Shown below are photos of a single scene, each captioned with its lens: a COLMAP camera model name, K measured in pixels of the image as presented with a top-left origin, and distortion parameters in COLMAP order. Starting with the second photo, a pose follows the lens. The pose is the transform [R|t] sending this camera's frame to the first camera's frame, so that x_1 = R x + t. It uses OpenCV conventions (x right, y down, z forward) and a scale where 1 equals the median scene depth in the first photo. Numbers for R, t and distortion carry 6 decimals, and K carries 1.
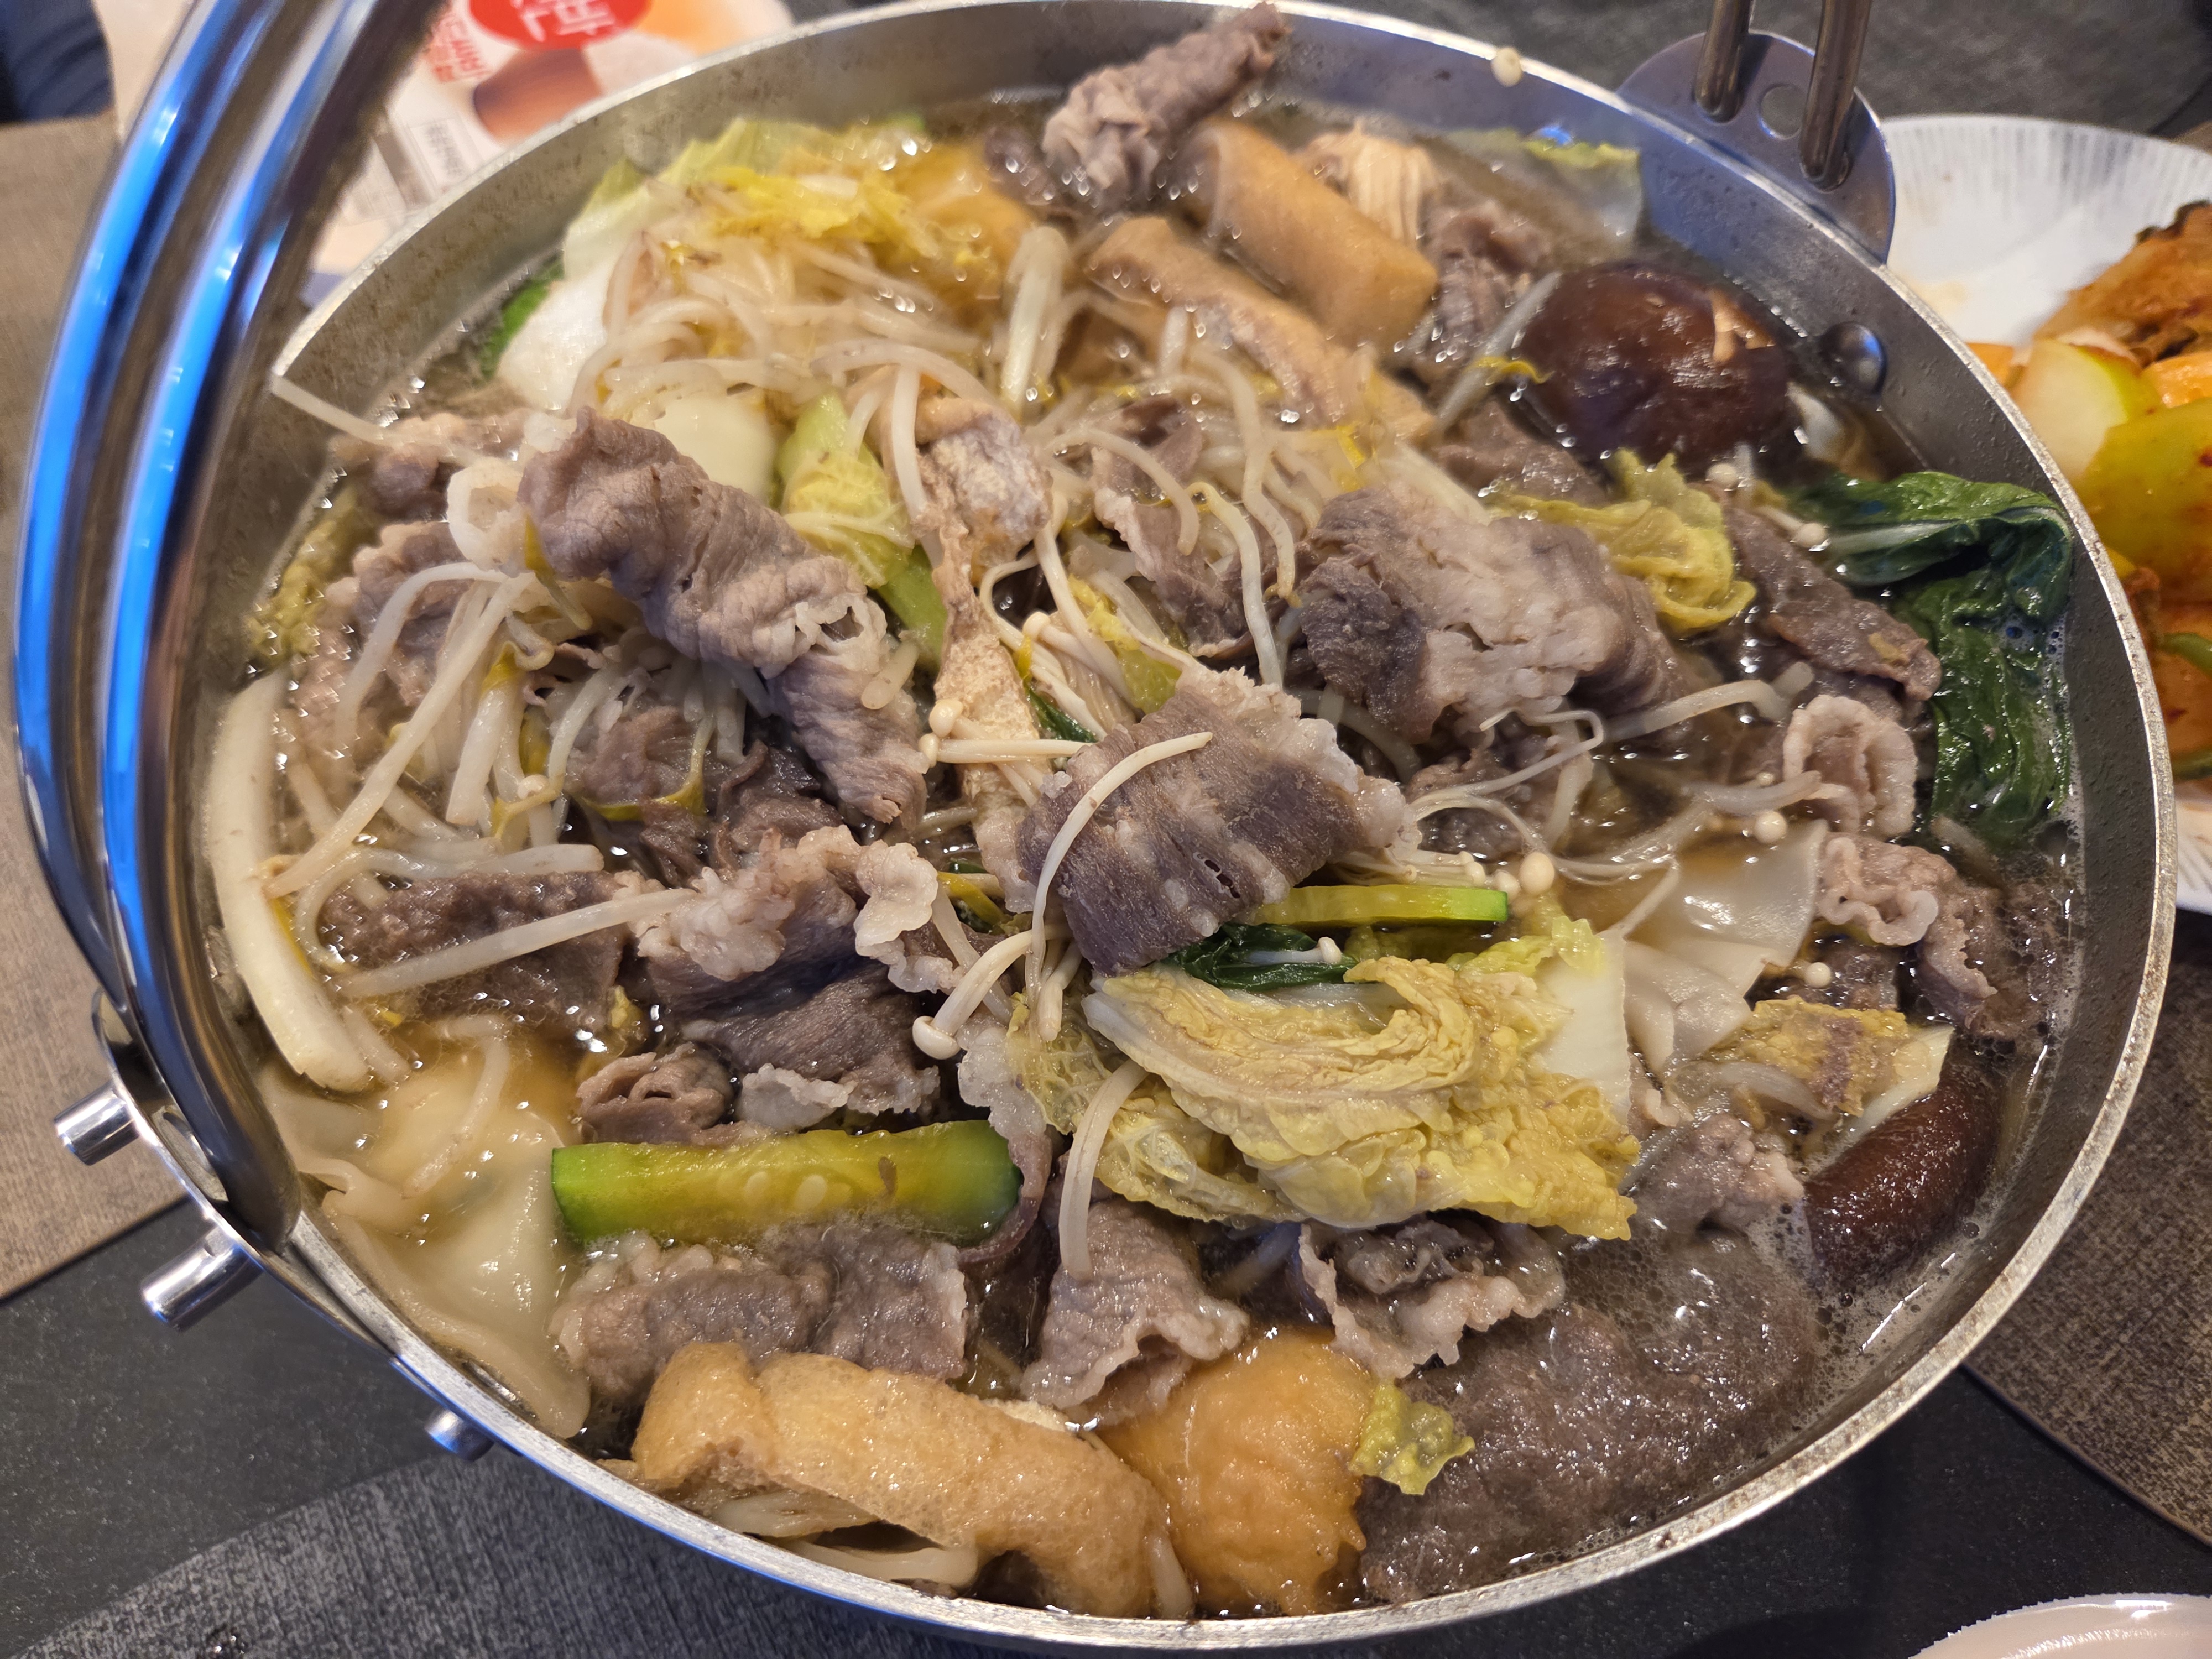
lens RADIAL K [[1466.9, 0, 1106.0], [0, 1466.9, 829.5], [0, 0, 1]] dist [-0.001049, -0.007246]
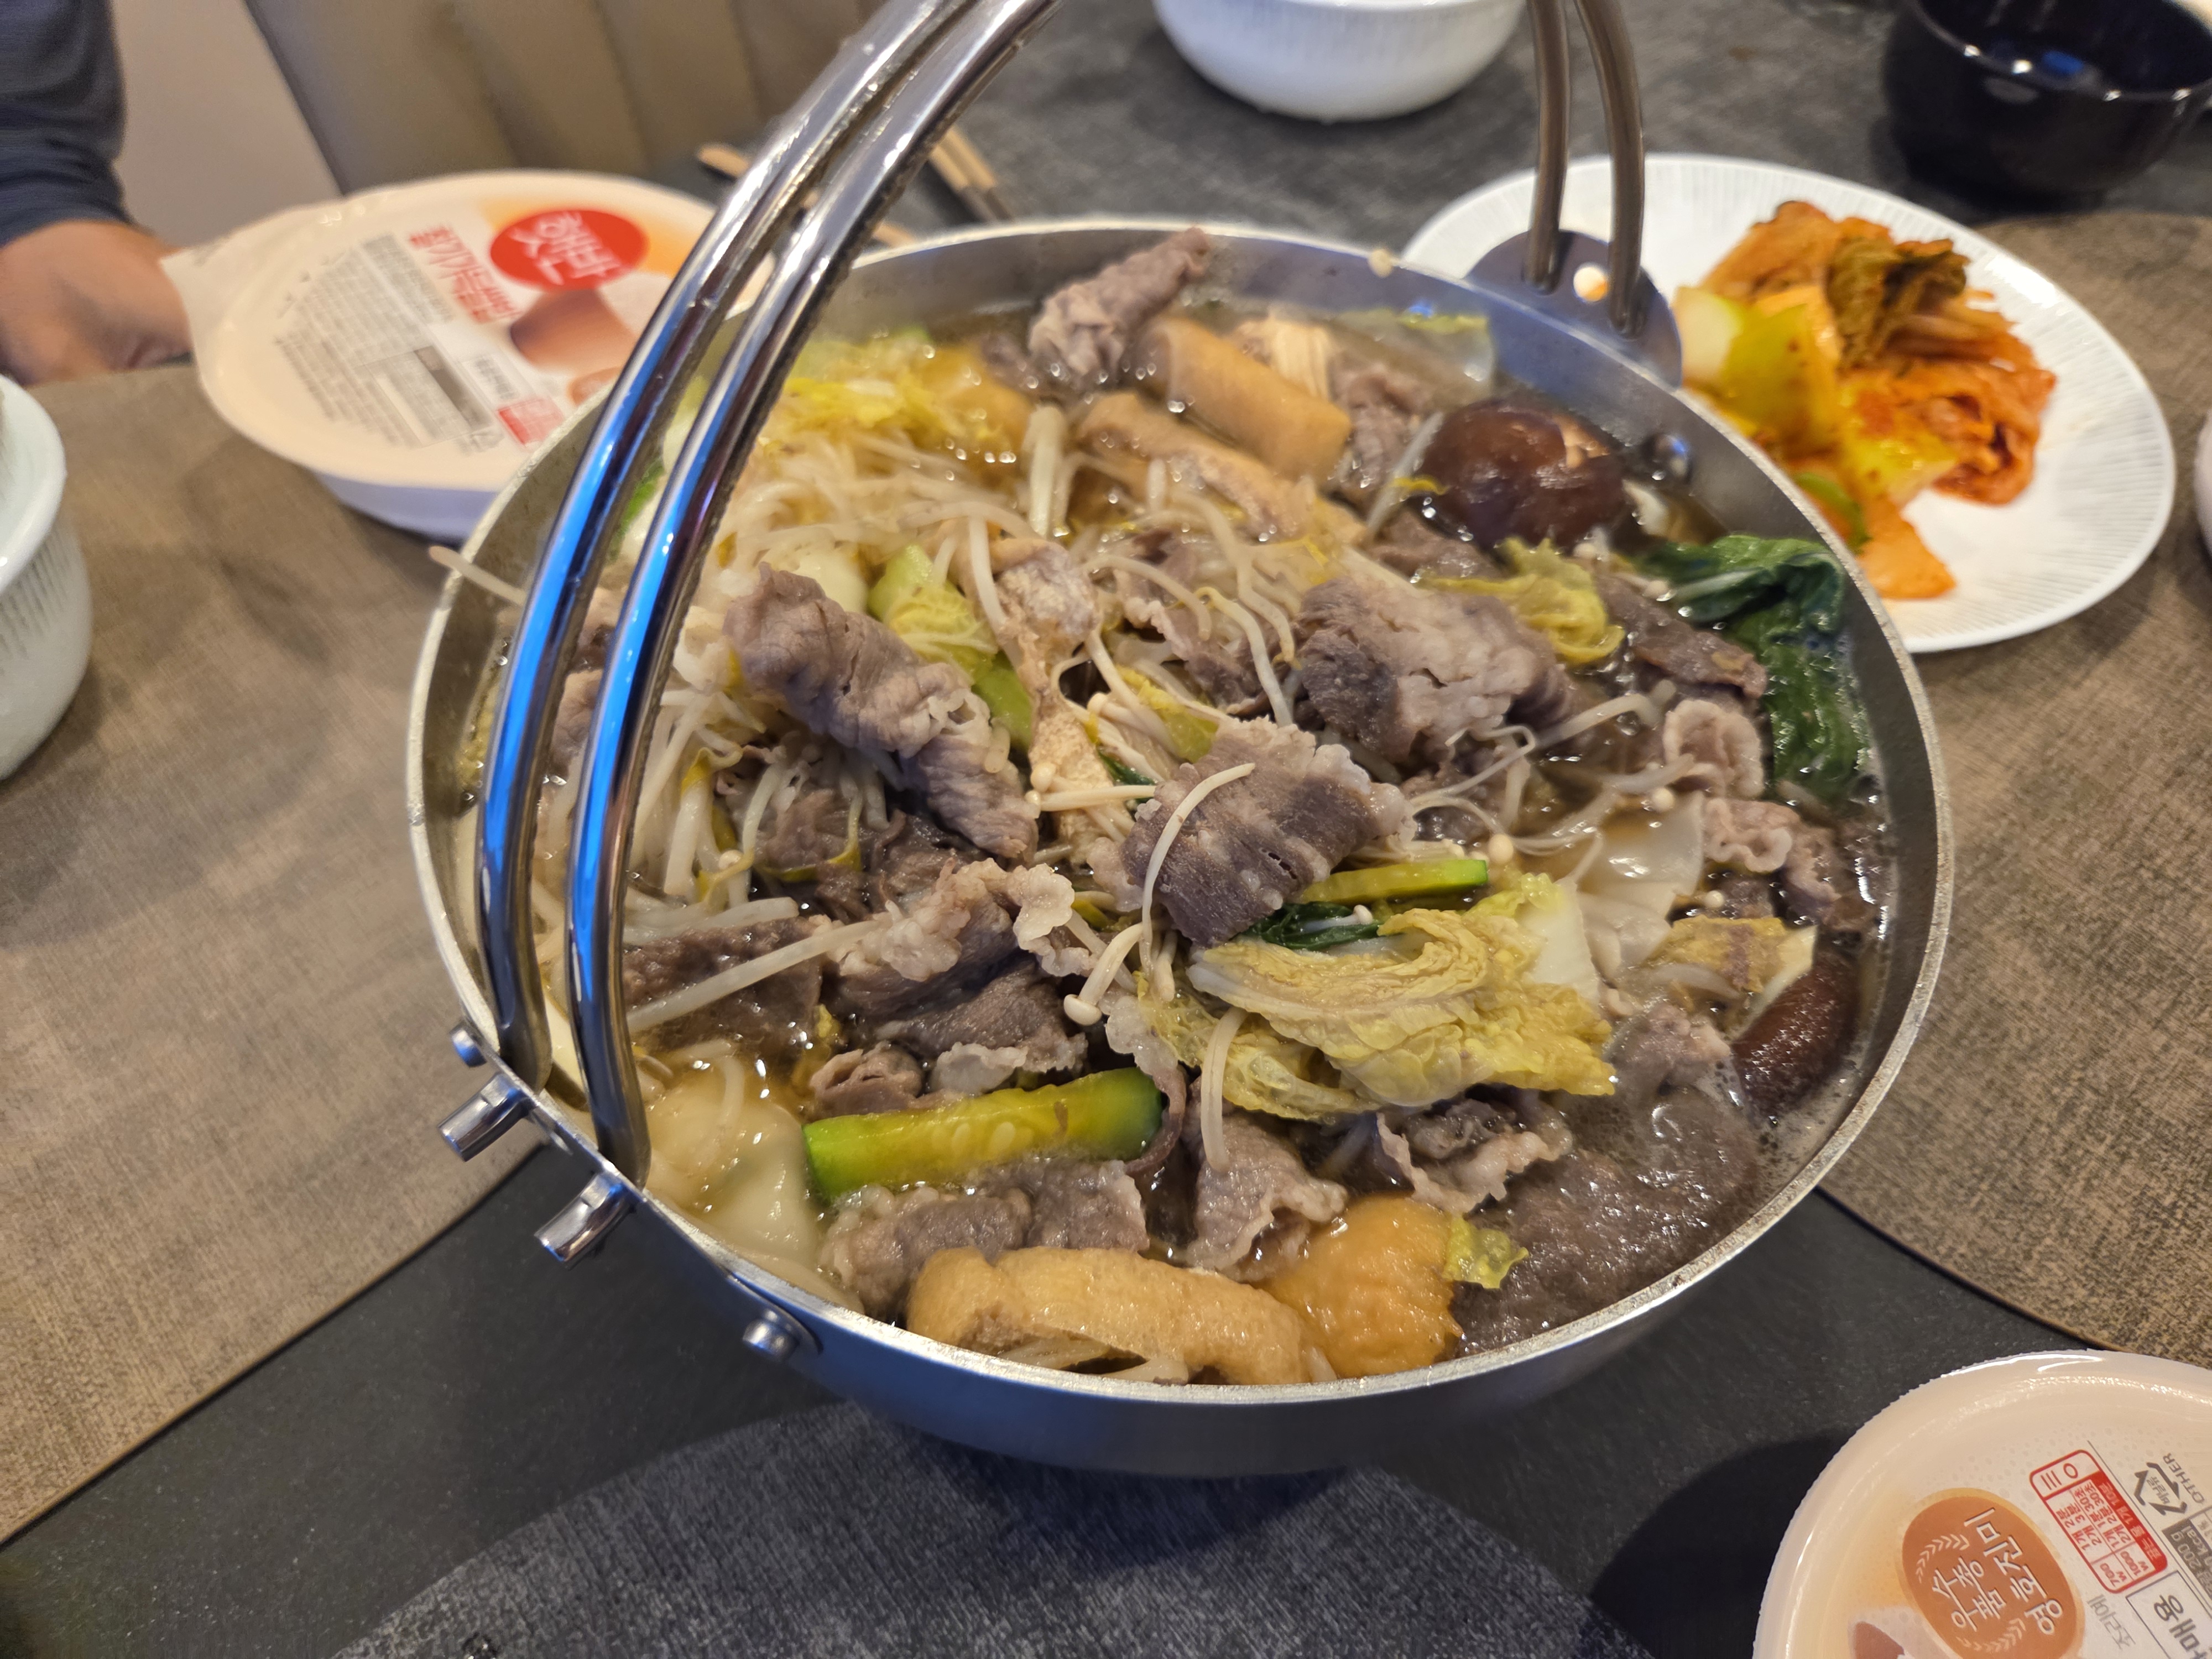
lens RADIAL K [[1493.3, 0, 1113.9], [0, 1493.3, 839.4], [0, 0, 1]] dist [0.004374, 0.003893]
pose [[0.989234, -0.100983, 0.105922, -0.192647], [0.111299, 0.989093, -0.096476, 0.111576], [-0.095024, 0.107226, 0.989683, -0.300264]]
